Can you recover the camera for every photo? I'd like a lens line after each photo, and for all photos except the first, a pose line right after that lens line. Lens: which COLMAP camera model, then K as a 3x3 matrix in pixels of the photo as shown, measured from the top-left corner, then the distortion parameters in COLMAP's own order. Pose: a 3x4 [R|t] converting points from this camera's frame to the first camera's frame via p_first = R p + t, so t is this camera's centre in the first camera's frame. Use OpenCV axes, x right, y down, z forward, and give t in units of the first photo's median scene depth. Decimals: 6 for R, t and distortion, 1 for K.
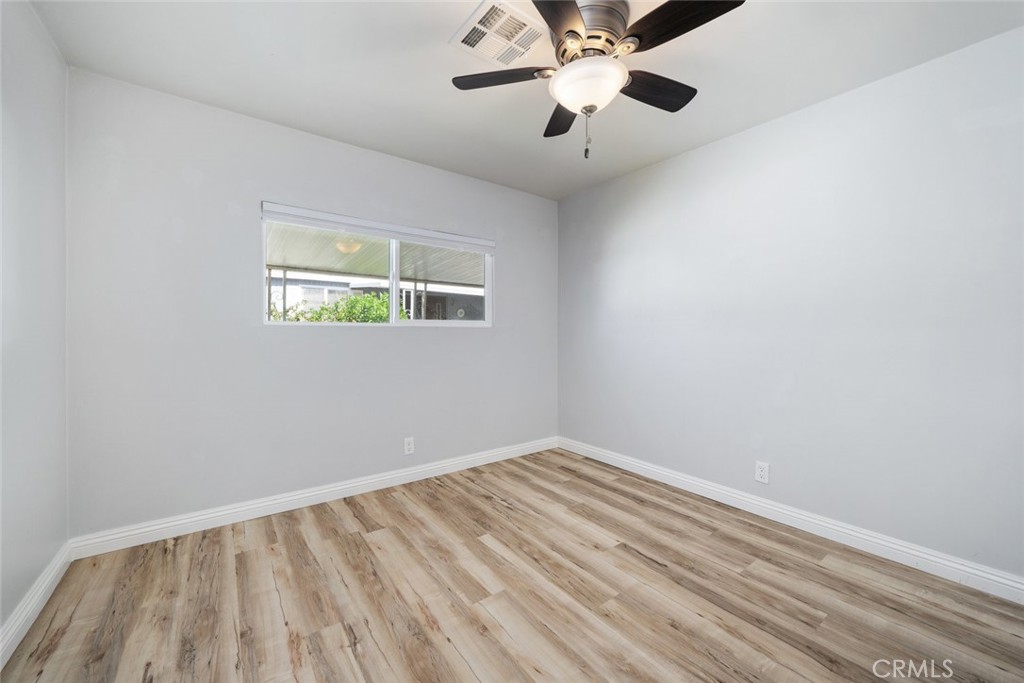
lens RADIAL K [[391.9, 0, 511.3], [0, 391.9, 326.8], [0, 0, 1]] dist [0.000848, 0.000249]
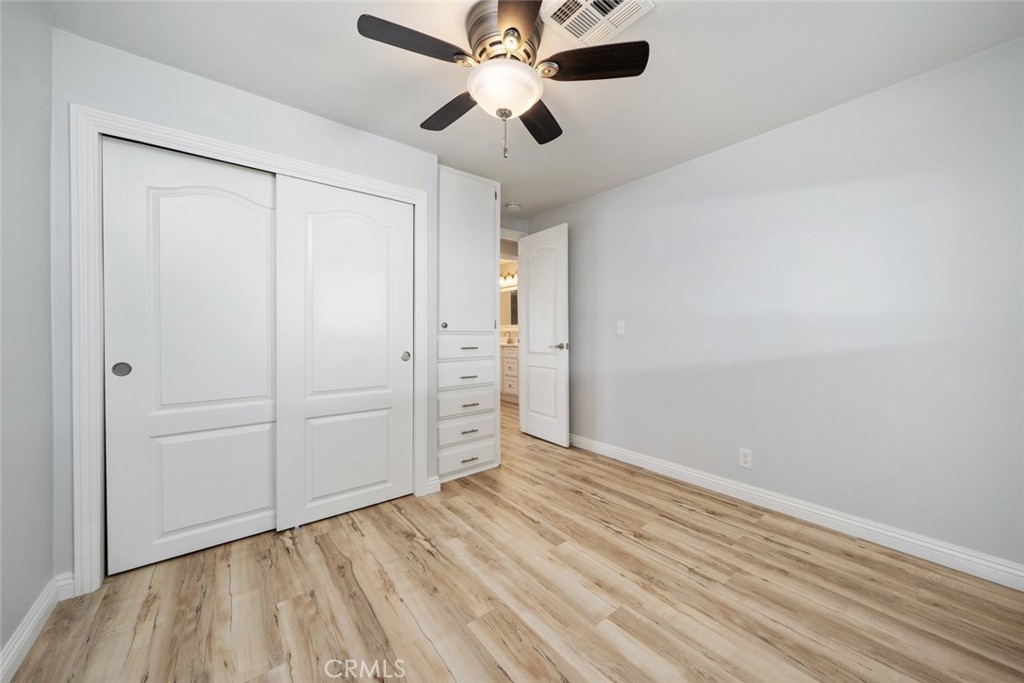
lens RADIAL K [[391.9, 0, 511.3], [0, 391.9, 326.8], [0, 0, 1]] dist [0.000848, 0.000249]
pose [[-0.999384, -0.002614, -0.035006, 0.227756], [-0.001813, 0.999736, -0.022900, 0.023228], [0.035056, -0.022822, -0.999125, 2.101041]]
